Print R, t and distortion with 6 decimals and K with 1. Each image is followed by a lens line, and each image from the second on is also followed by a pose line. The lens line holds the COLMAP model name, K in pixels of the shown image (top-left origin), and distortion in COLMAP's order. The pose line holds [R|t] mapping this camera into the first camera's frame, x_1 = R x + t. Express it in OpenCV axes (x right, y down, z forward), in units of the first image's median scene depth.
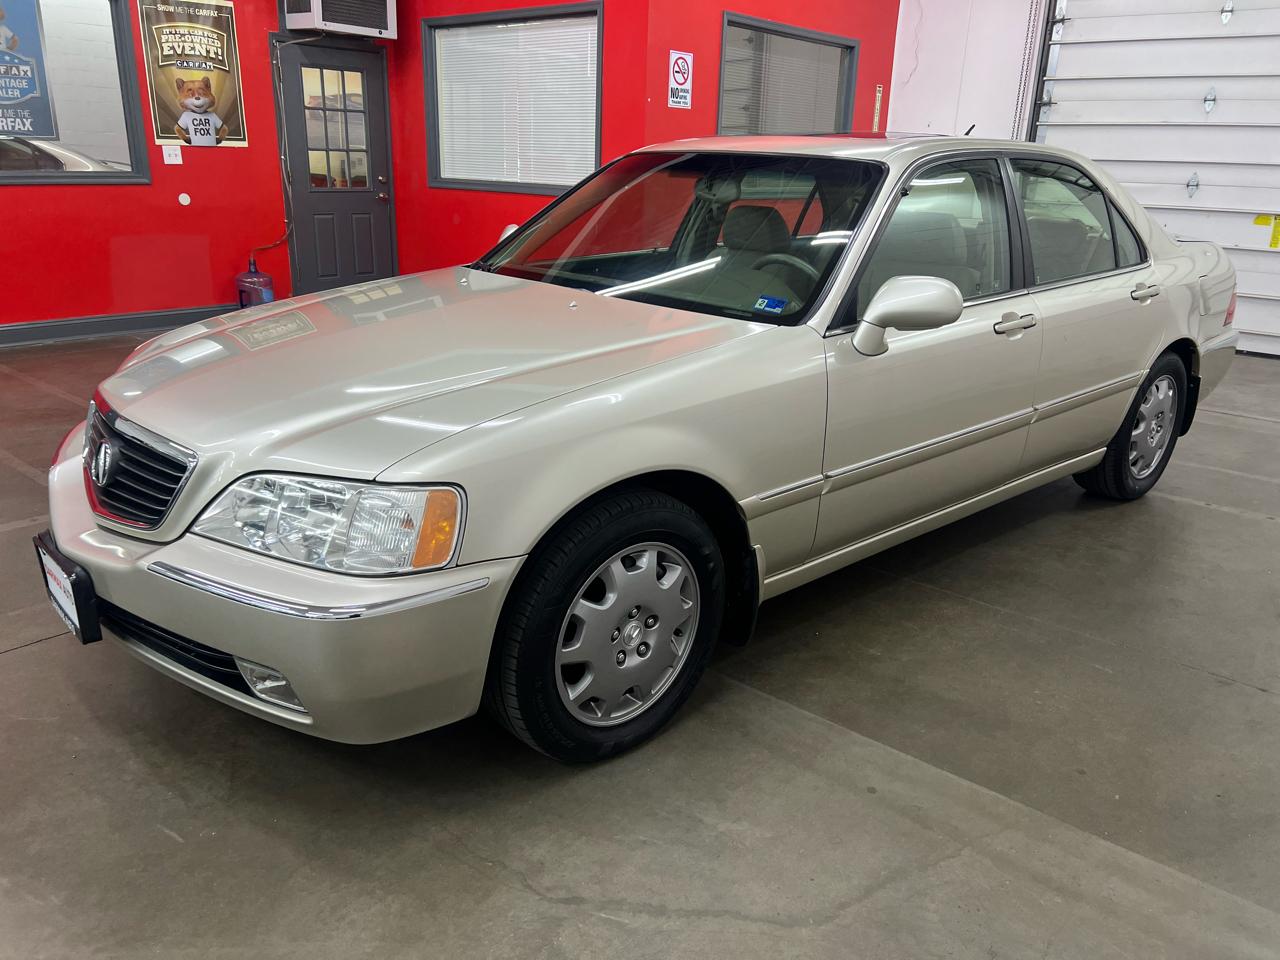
lens RADIAL K [[965.9, 0, 638.3], [0, 965.9, 483.2], [0, 0, 1]] dist [0.063638, -0.074492]
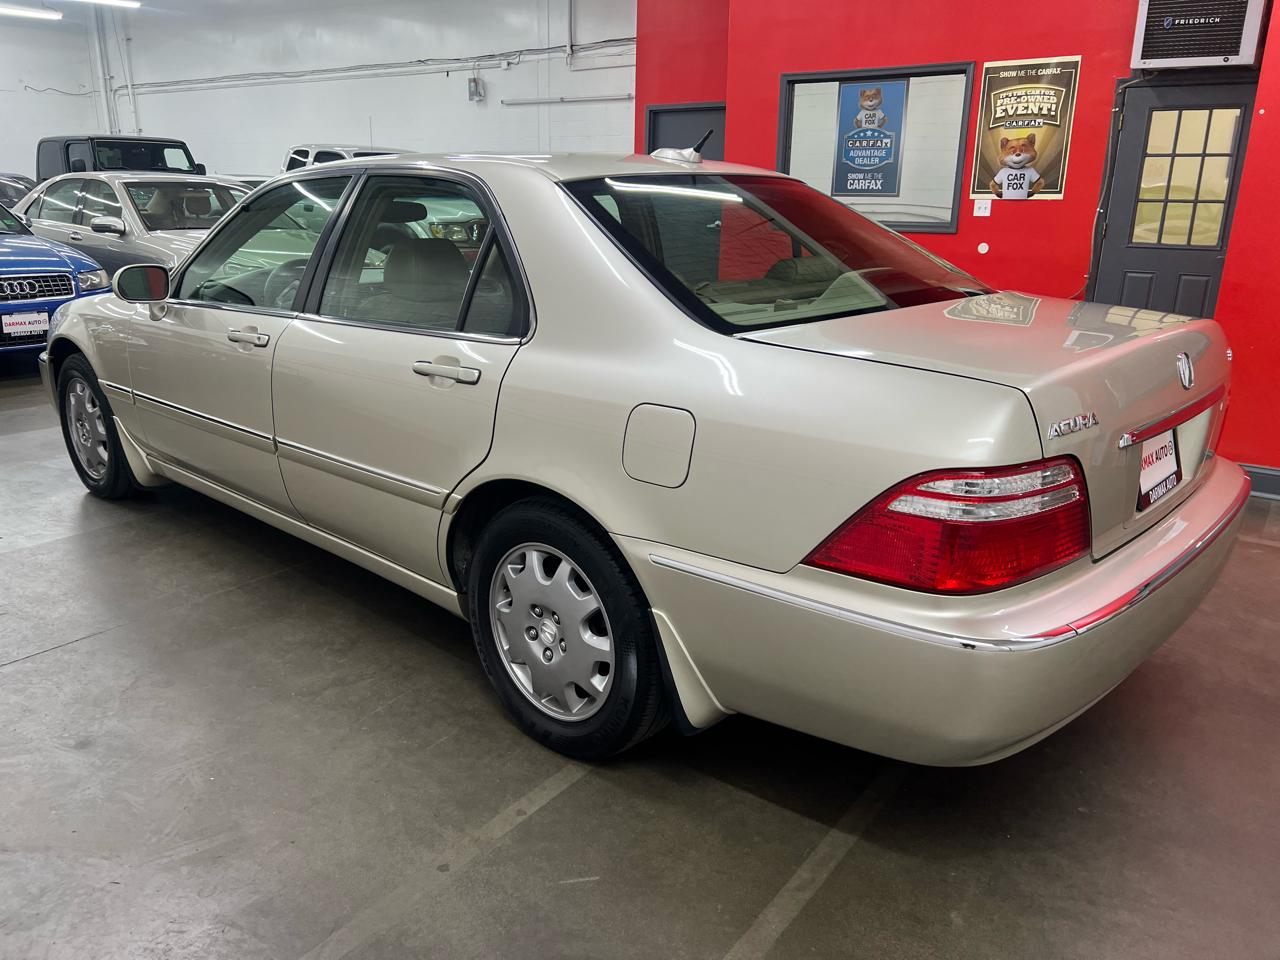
lens RADIAL K [[965.9, 0, 632.8], [0, 965.9, 480.9], [0, 0, 1]] dist [0.063638, -0.074492]
pose [[0.092232, 0.258575, -0.961578, 1.308129], [-0.329321, 0.919271, 0.215611, -0.344219], [0.939702, 0.296782, 0.169941, 1.146256]]
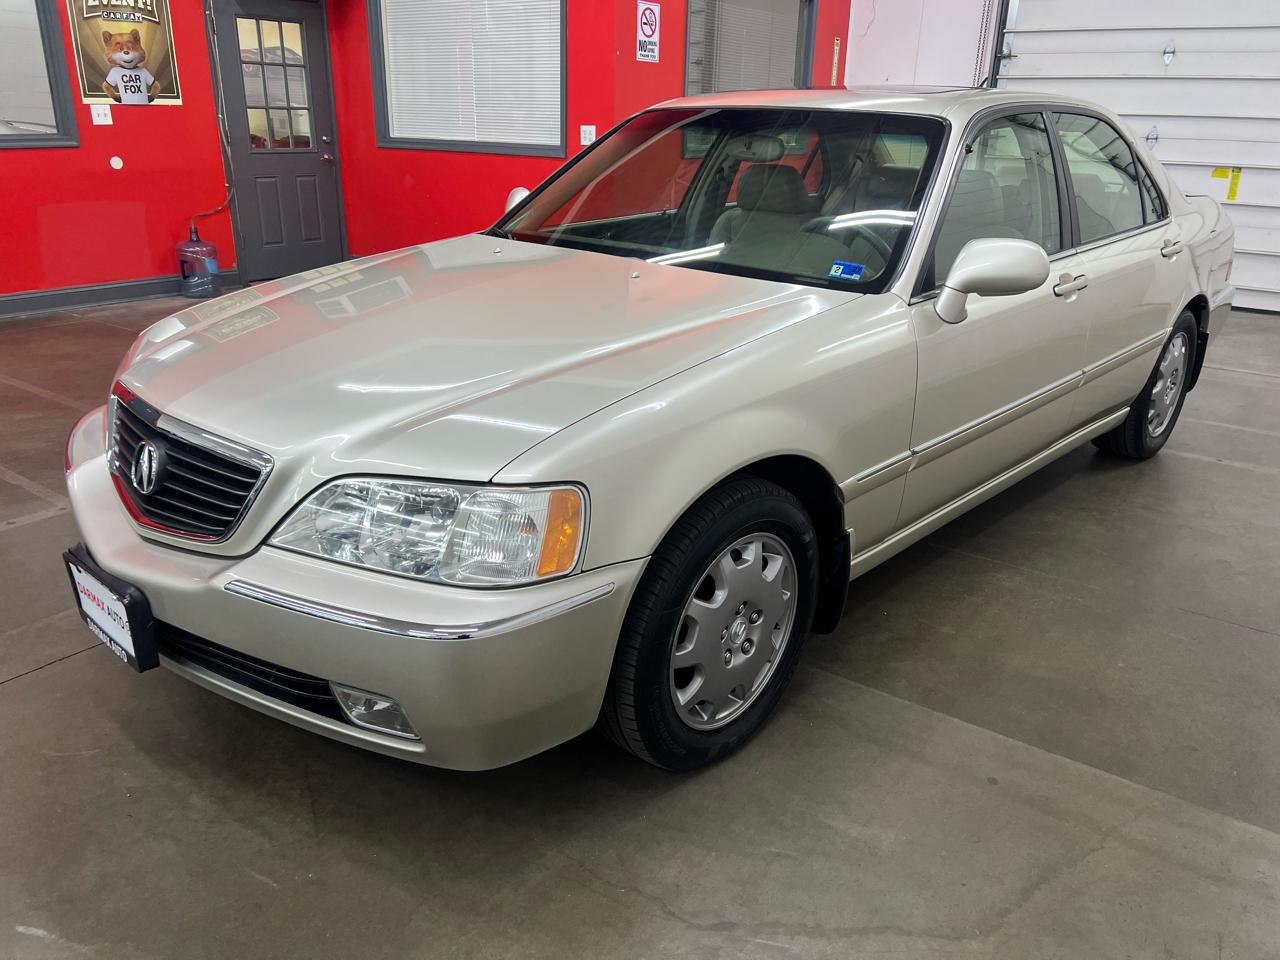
lens RADIAL K [[965.9, 0, 640.0], [0, 965.9, 484.2], [0, 0, 1]] dist [0.063638, -0.074492]
pose [[0.996454, -0.035617, 0.076233, -0.110685], [0.032537, 0.998618, 0.041268, -0.018116], [-0.077597, -0.038641, 0.996236, 0.053469]]
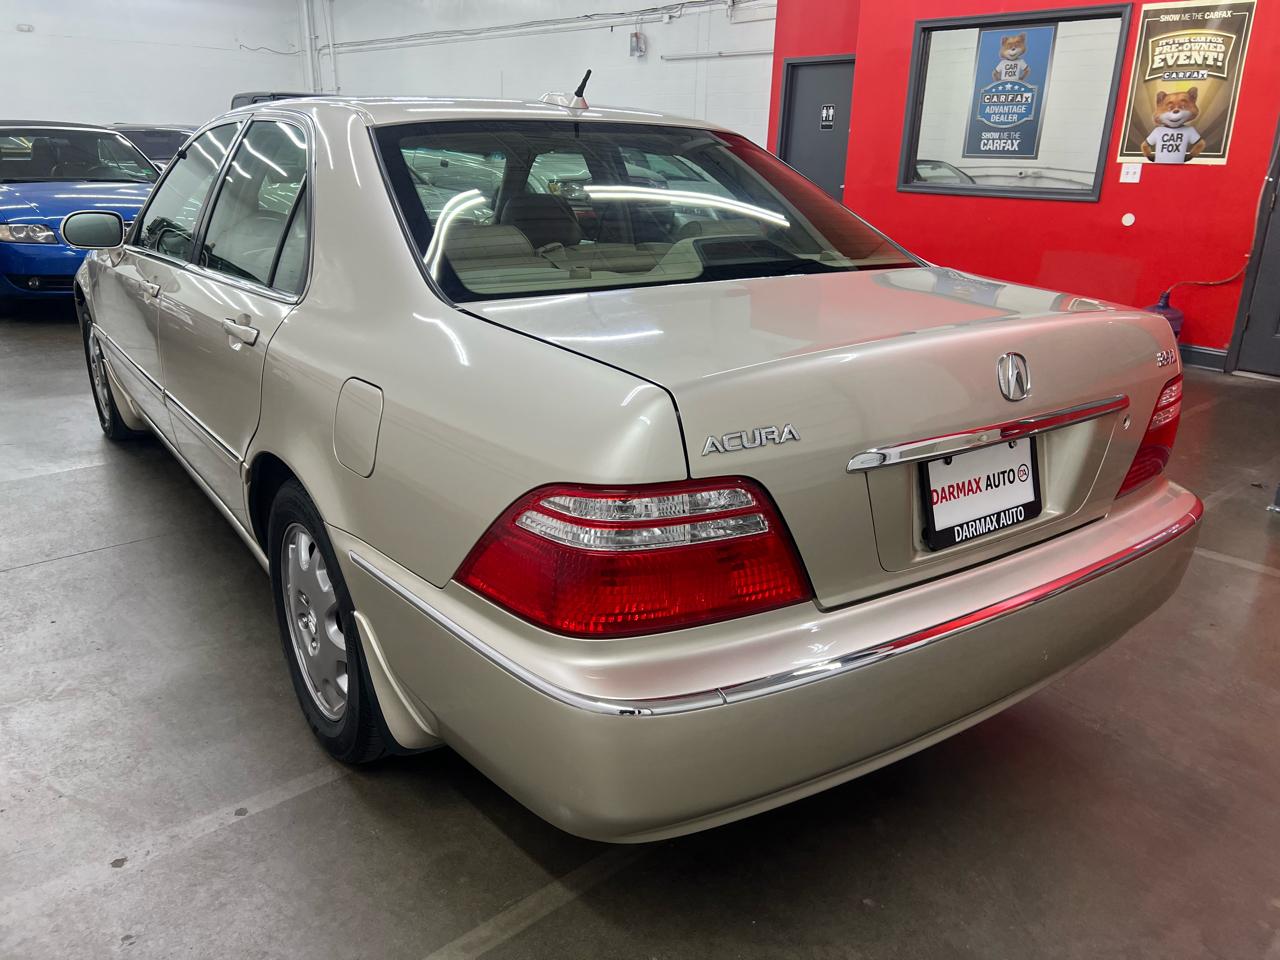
lens RADIAL K [[965.9, 0, 637.1], [0, 965.9, 483.1], [0, 0, 1]] dist [0.063638, -0.074492]
pose [[-0.113252, 0.293945, -0.949089, 1.220097], [-0.345309, 0.884044, 0.315004, -0.431403], [0.931631, 0.363404, 0.001382, 1.405754]]
